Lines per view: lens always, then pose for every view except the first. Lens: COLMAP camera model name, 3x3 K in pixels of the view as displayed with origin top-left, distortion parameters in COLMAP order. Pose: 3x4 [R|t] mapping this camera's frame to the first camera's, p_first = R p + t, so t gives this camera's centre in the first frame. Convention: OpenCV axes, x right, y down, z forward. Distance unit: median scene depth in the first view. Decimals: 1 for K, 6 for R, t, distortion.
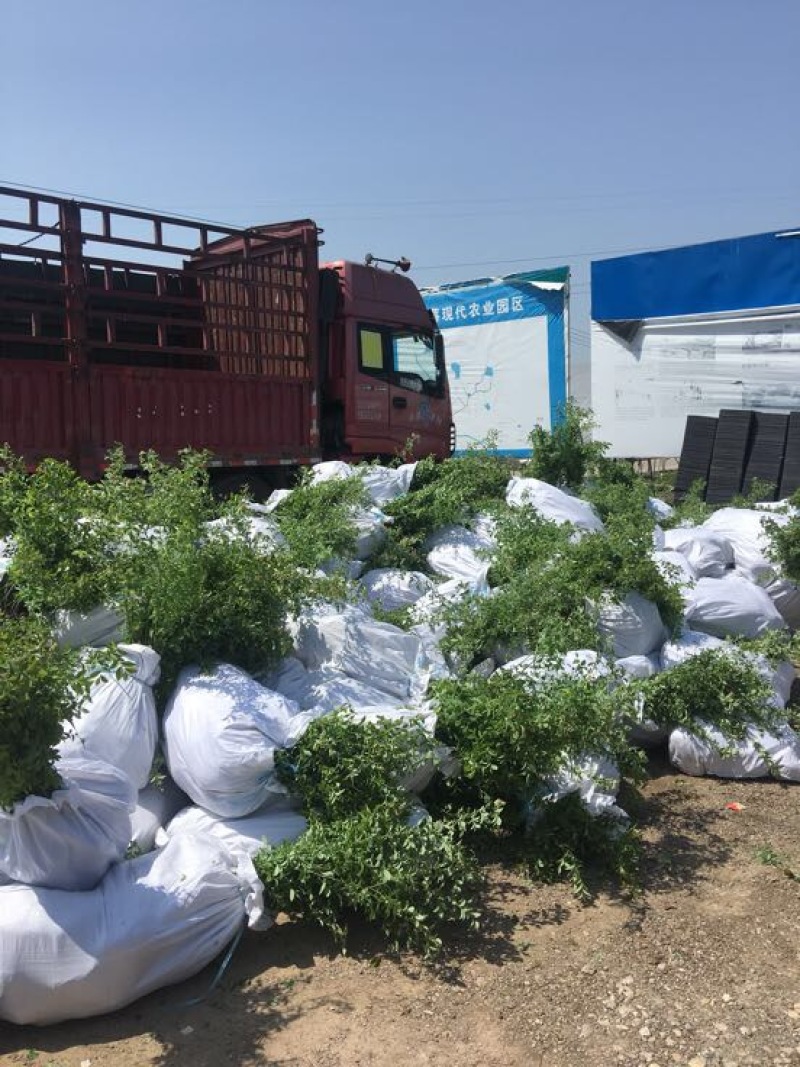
lens RADIAL K [[864.1, 0, 400.0], [0, 864.1, 533.5], [0, 0, 1]] dist [0.063828, -0.099693]
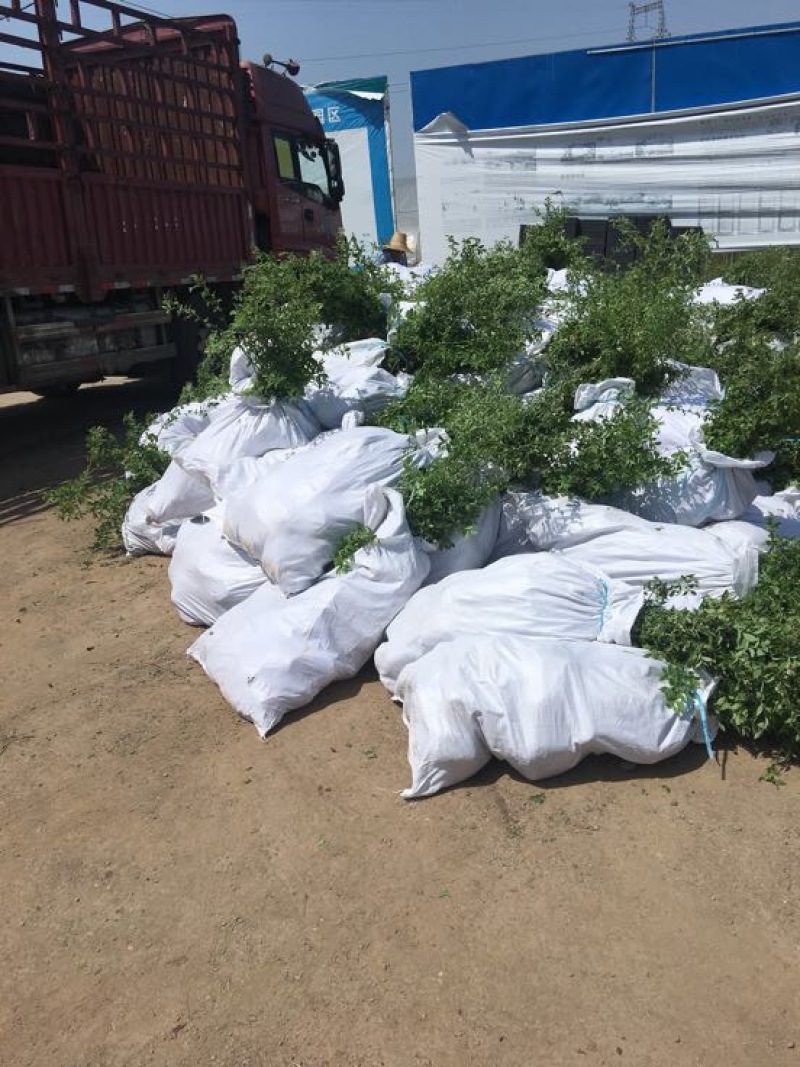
lens RADIAL K [[864.1, 0, 400.0], [0, 864.1, 533.5], [0, 0, 1]] dist [0.063828, -0.099693]
pose [[0.925617, -0.151587, 0.346776, -0.268943], [0.085944, 0.976534, 0.197473, 0.018209], [-0.368573, -0.152981, 0.916924, -0.028011]]
